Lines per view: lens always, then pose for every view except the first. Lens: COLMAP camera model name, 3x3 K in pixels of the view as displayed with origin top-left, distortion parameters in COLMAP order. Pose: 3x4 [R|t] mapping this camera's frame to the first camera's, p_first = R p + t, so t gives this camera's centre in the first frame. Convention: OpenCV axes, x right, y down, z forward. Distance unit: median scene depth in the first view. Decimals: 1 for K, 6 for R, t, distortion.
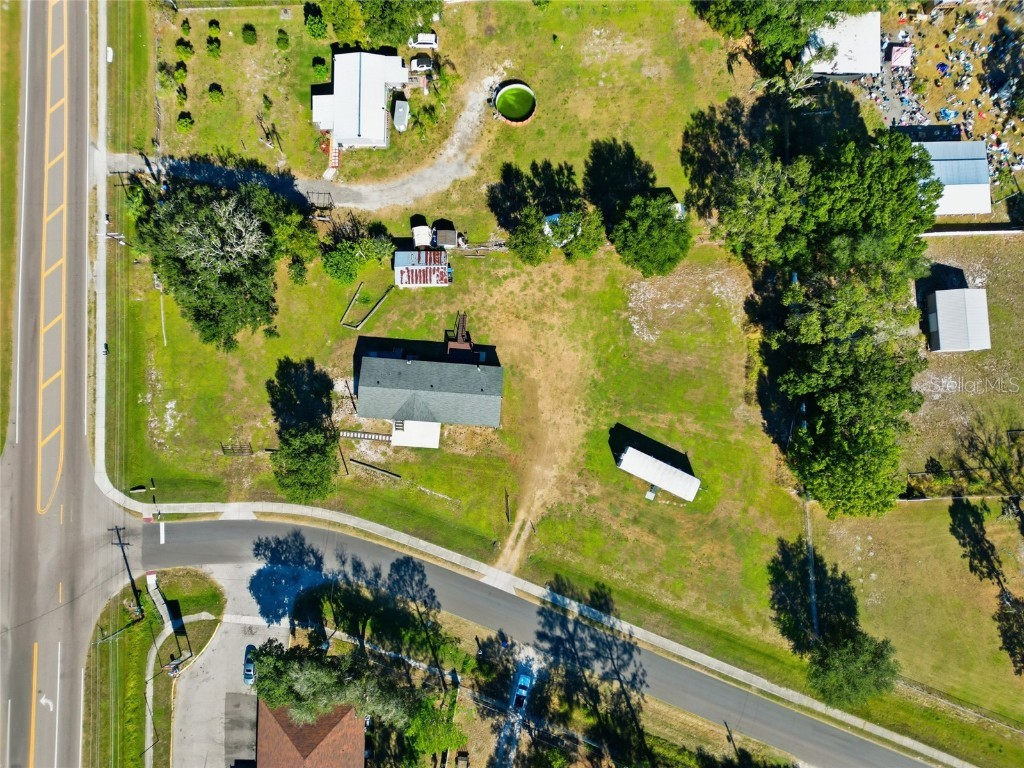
lens RADIAL K [[723.8, 0, 512.0], [0, 723.8, 384.0], [0, 0, 1]] dist [0.087251, -0.094080]
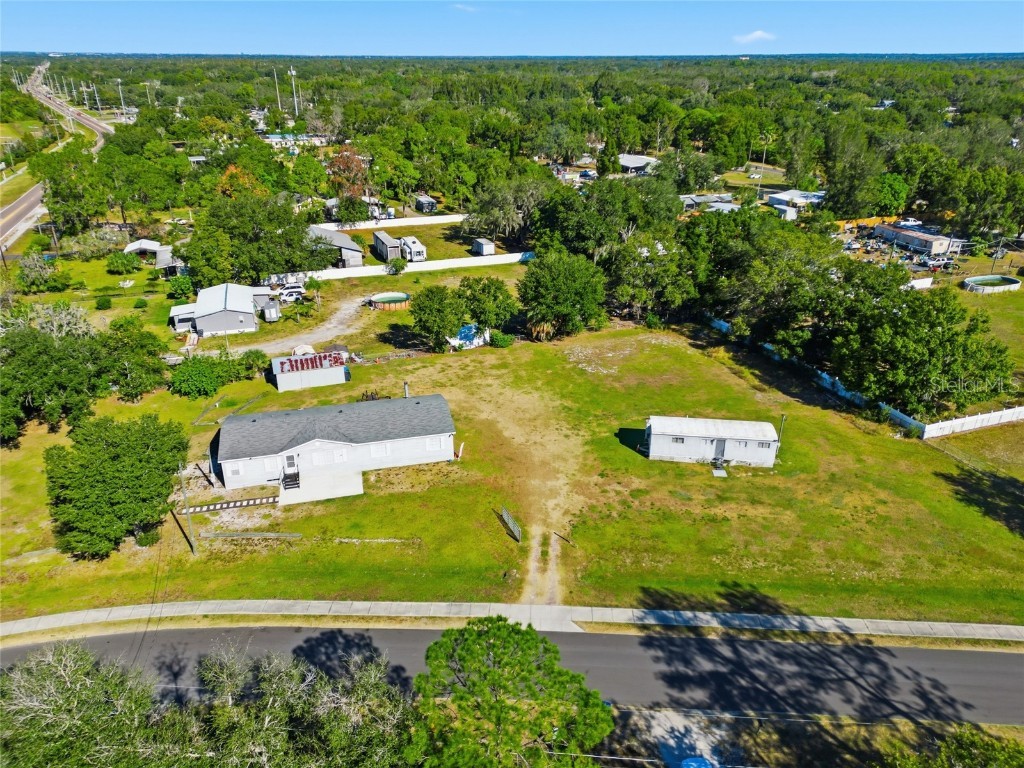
lens RADIAL K [[723.8, 0, 512.0], [0, 723.8, 384.0], [0, 0, 1]] dist [0.087251, -0.094080]
pose [[0.947844, -0.130547, 0.290773, -0.148850], [0.317664, 0.461631, -0.828243, 0.581252], [-0.026105, 0.877413, 0.479025, 0.644100]]
